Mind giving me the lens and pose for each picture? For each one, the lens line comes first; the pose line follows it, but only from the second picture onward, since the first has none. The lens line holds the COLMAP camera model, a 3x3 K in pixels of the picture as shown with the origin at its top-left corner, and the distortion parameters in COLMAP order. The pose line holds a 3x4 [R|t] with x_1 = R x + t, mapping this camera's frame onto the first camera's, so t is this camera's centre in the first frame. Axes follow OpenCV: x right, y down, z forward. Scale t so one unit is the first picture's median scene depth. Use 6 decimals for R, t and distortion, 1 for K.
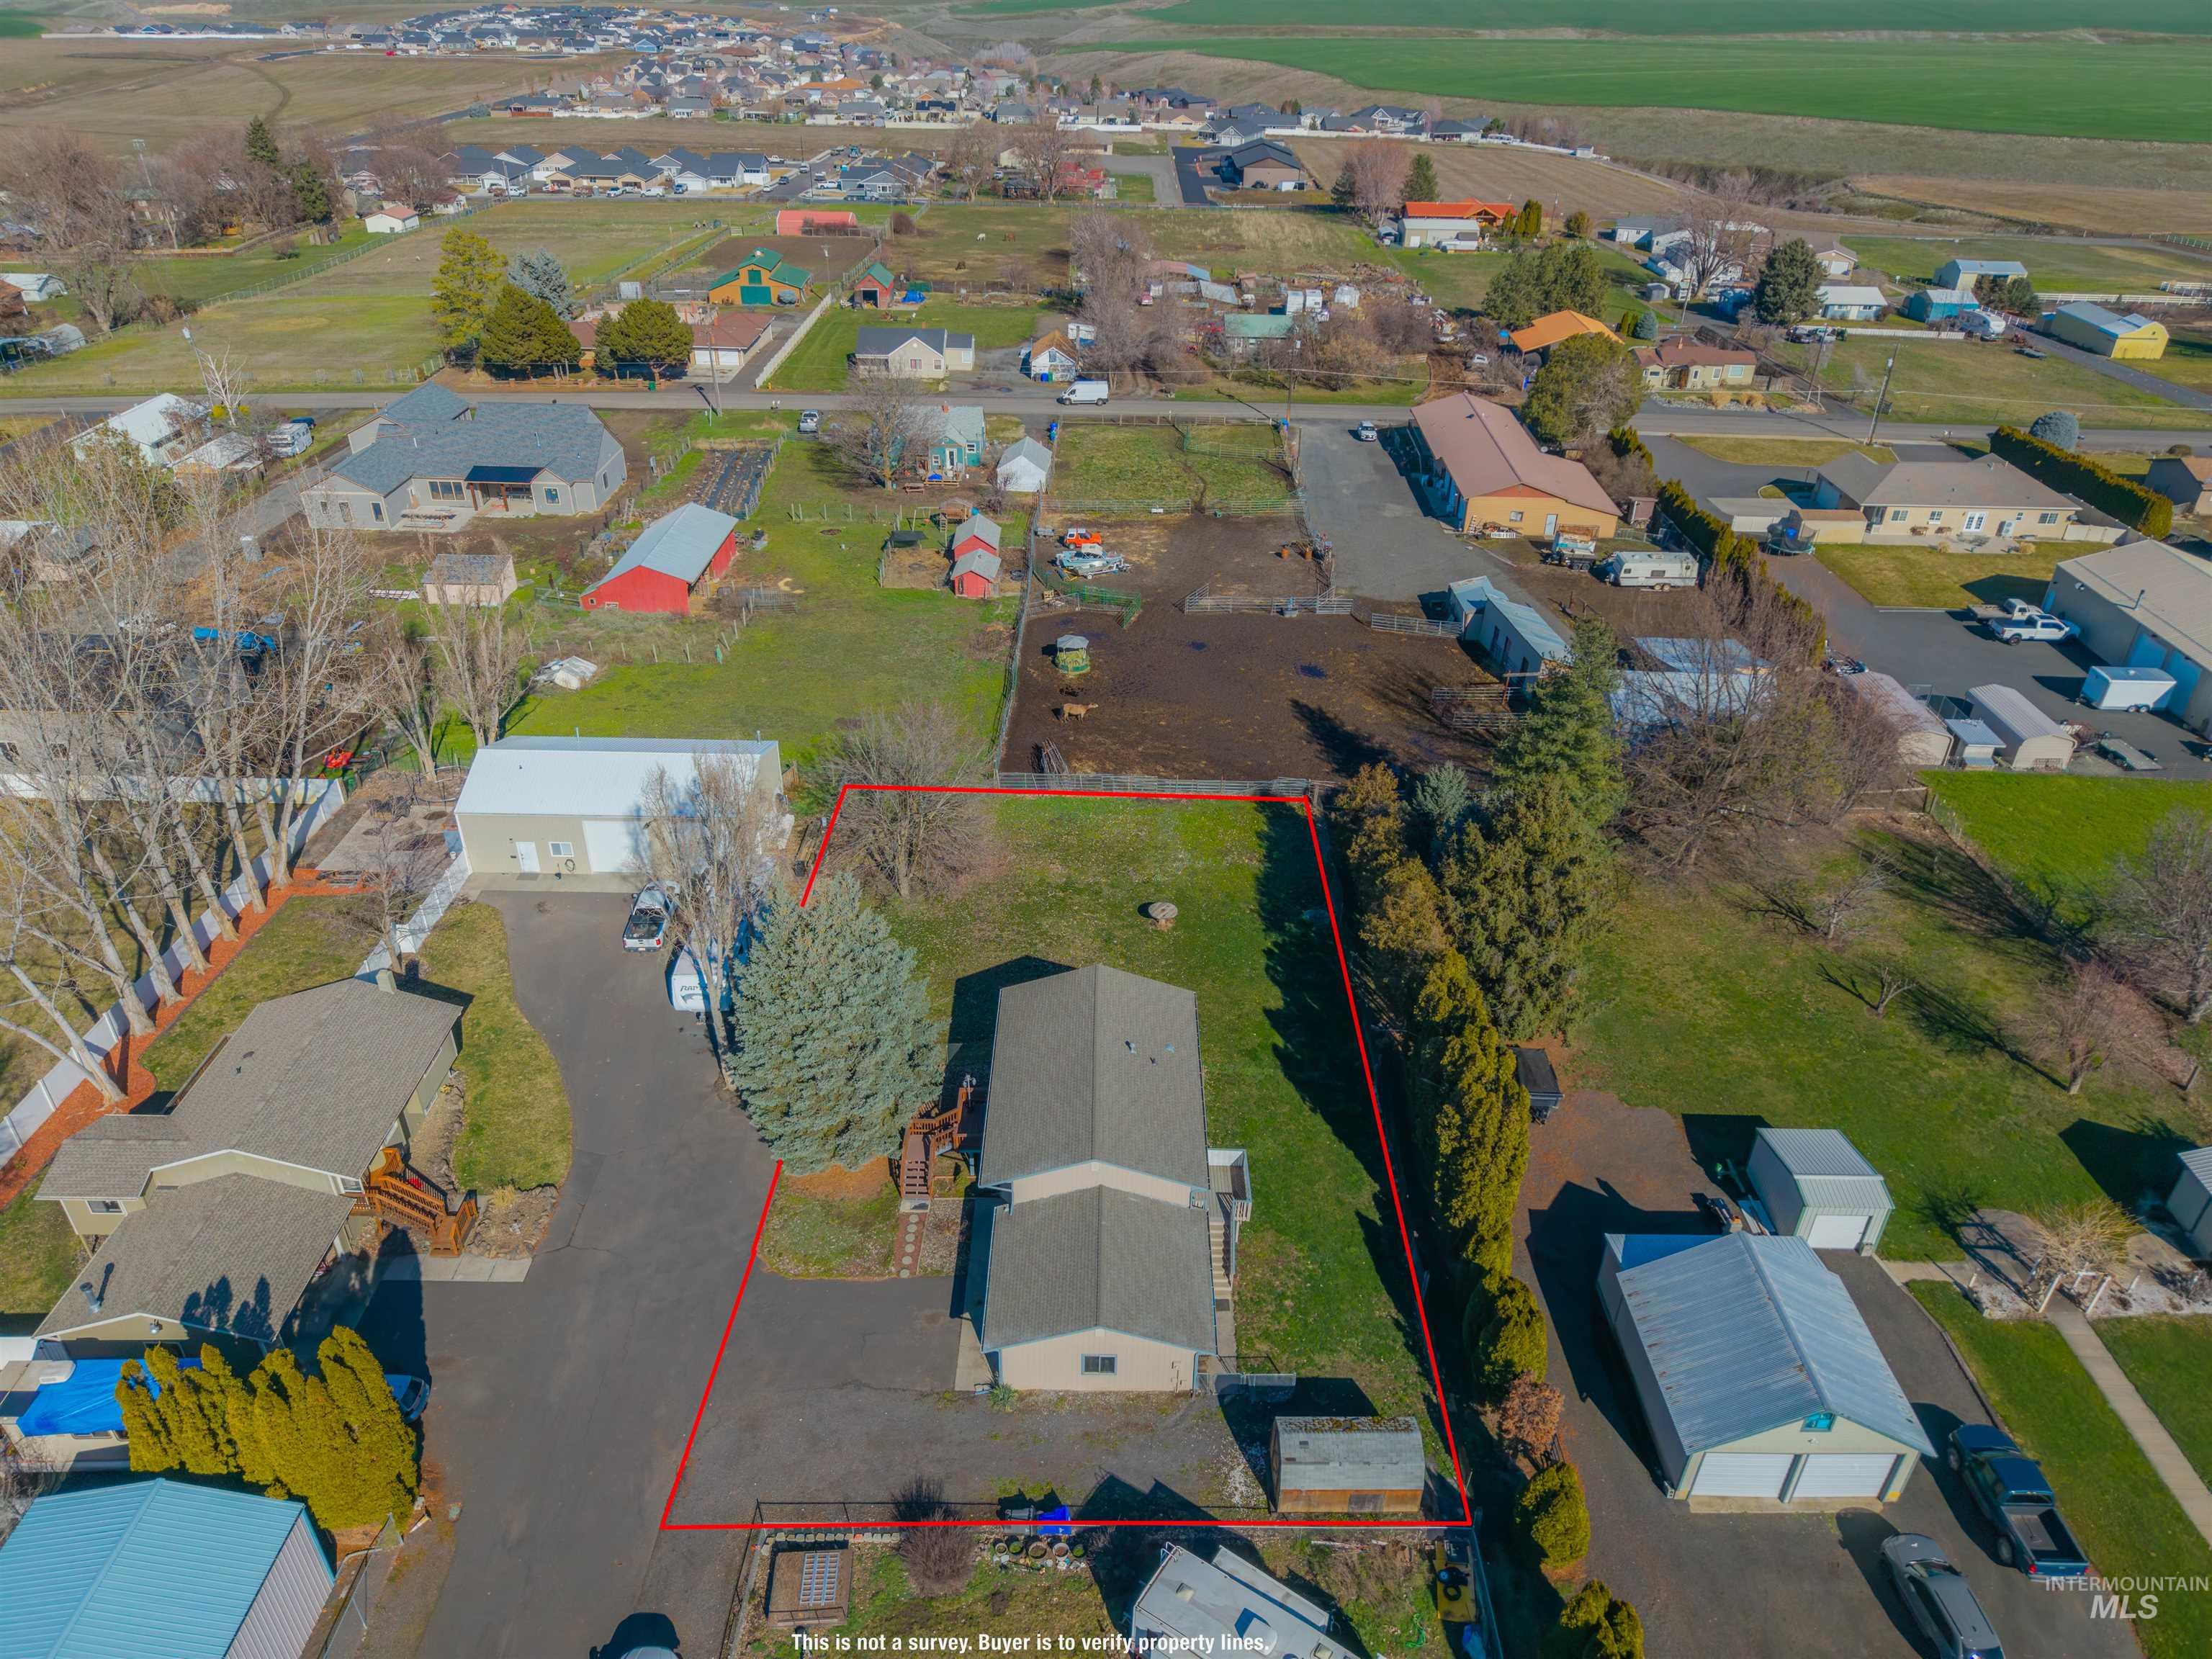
lens RADIAL K [[1476.9, 0, 1110.5], [0, 1476.9, 837.0], [0, 0, 1]] dist [0.019618, -0.015127]
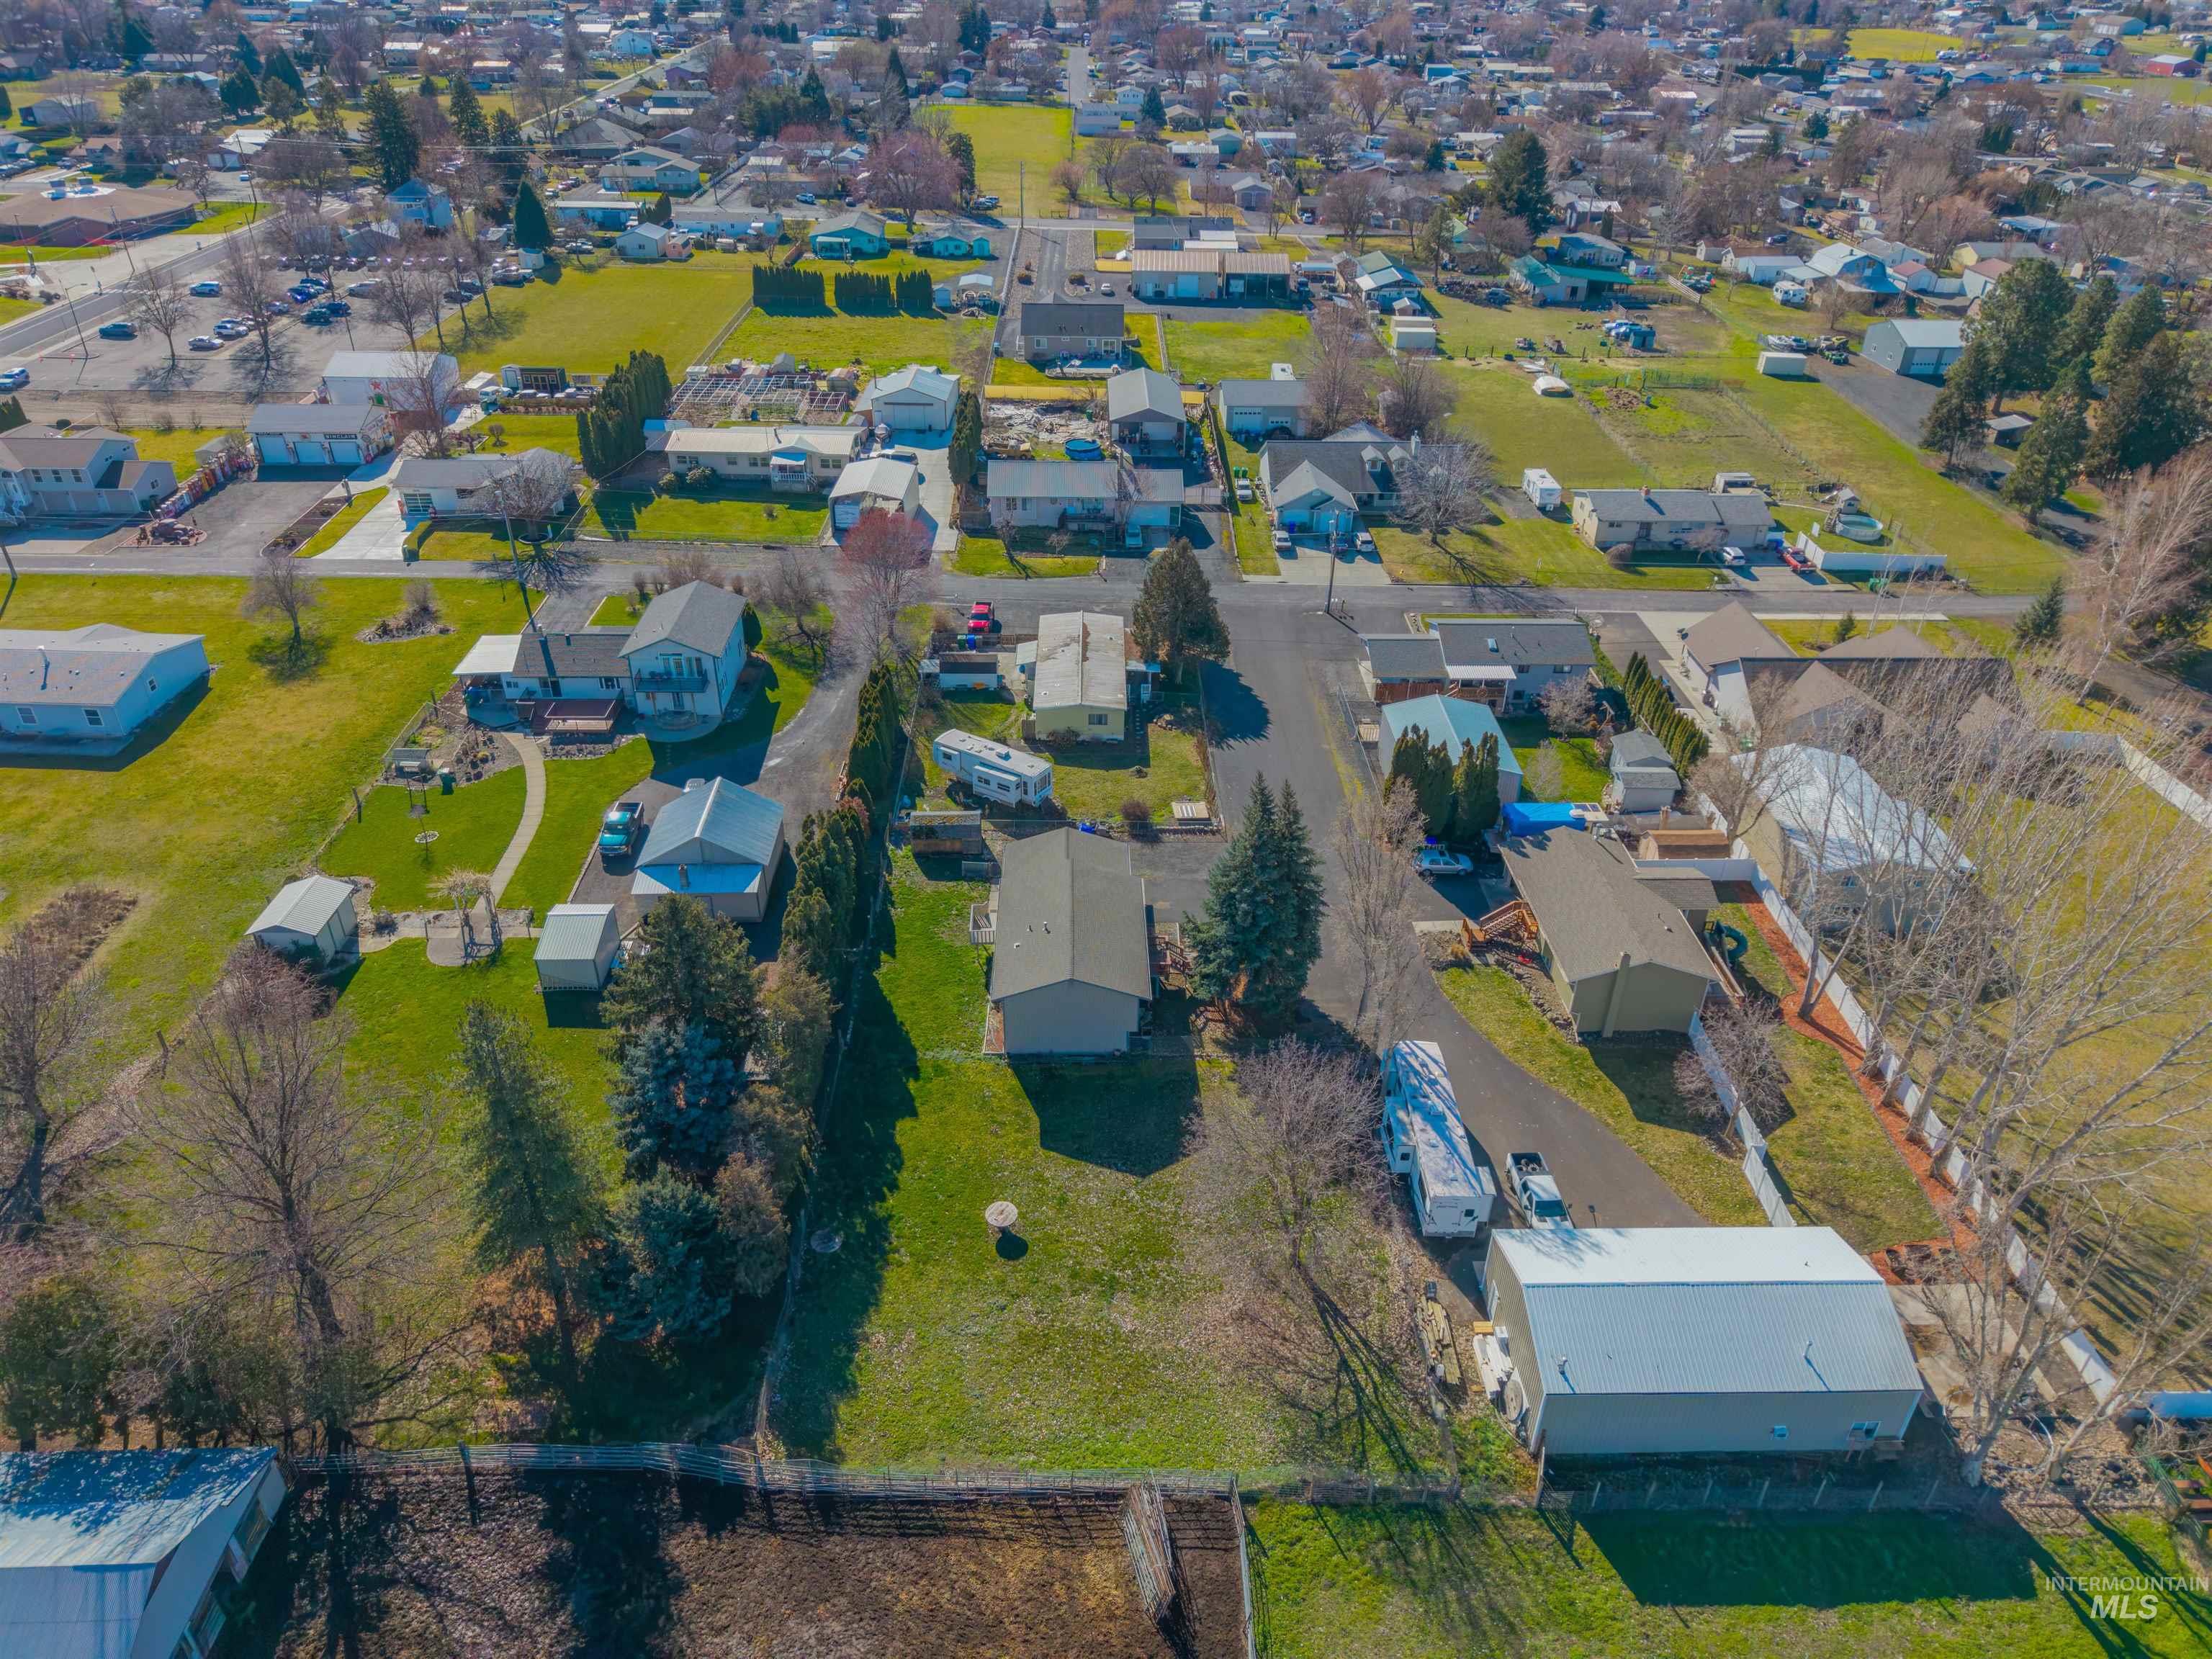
lens RADIAL K [[1476.9, 0, 1109.8], [0, 1476.9, 830.8], [0, 0, 1]] dist [0.019618, -0.015127]
pose [[-0.999339, -0.014563, -0.033324, 0.000606], [-0.036310, 0.450714, 0.891930, -0.928408], [0.002031, 0.892550, -0.450944, 1.264629]]
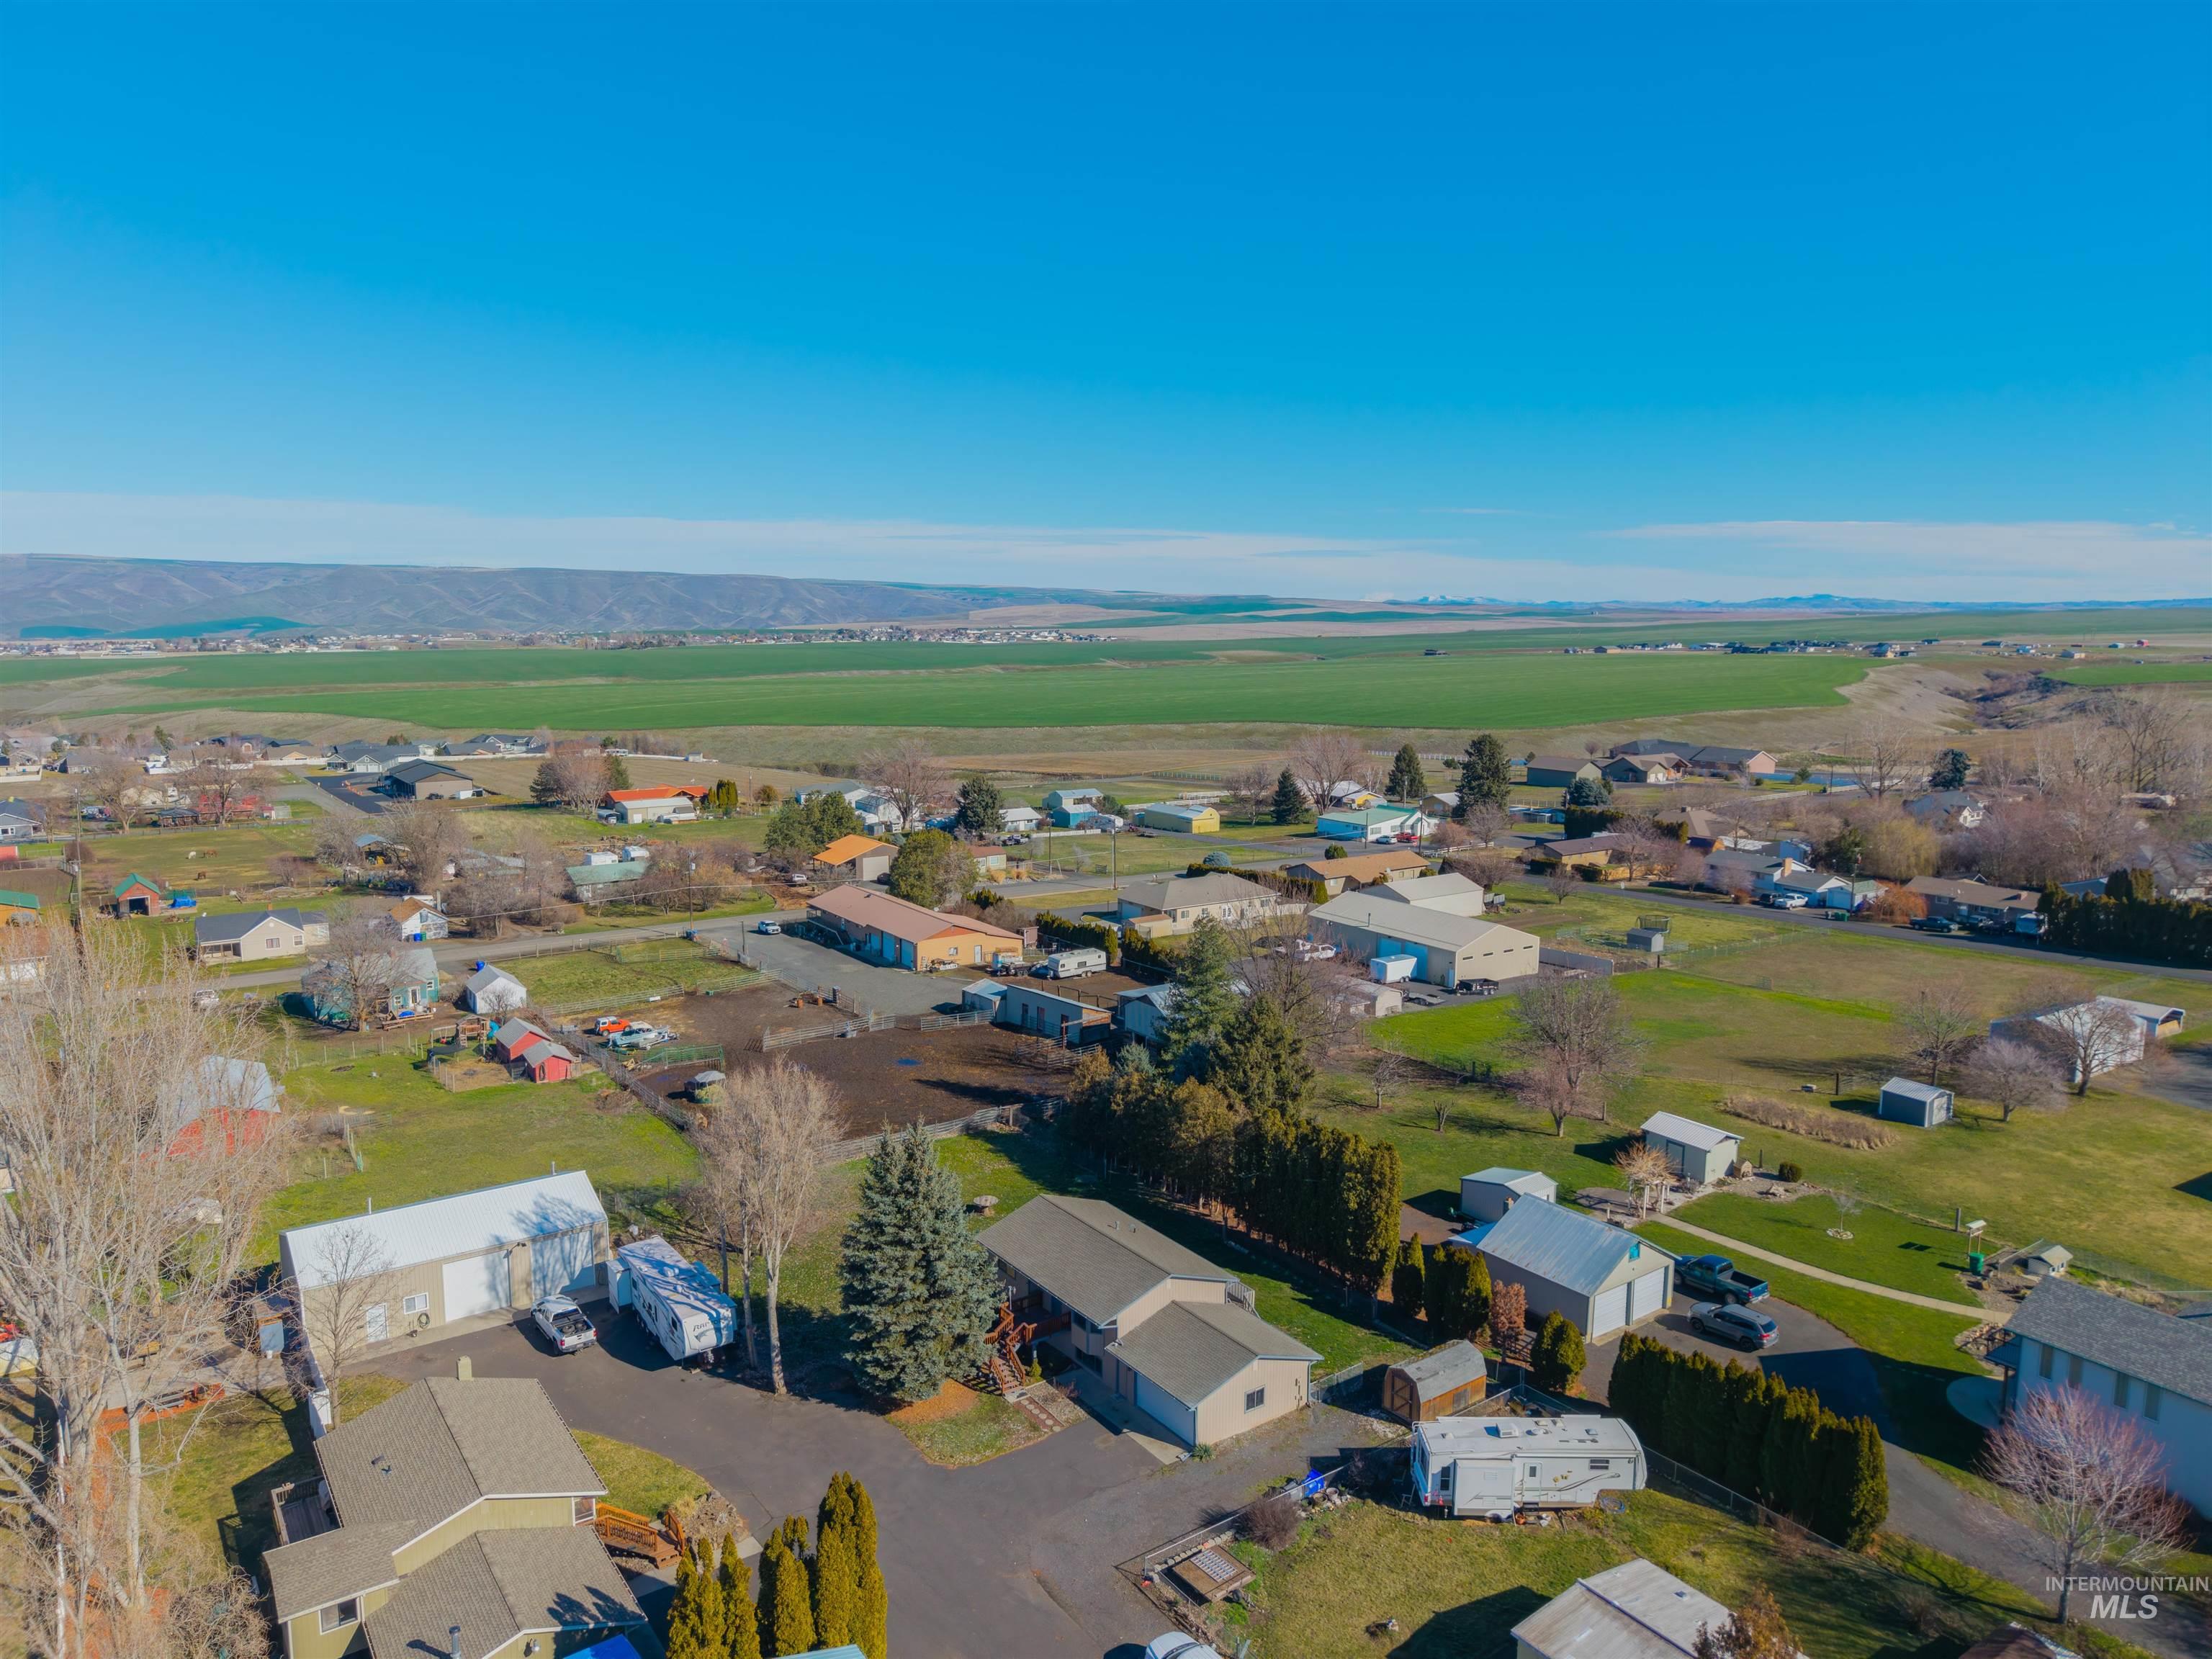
lens RADIAL K [[1476.9, 0, 1108.5], [0, 1476.9, 825.4], [0, 0, 1]] dist [0.019618, -0.015127]
pose [[0.813728, -0.094451, 0.573520, -0.582136], [0.311751, 0.903699, -0.293495, 0.168674], [-0.490569, 0.417620, 0.764811, -0.118210]]
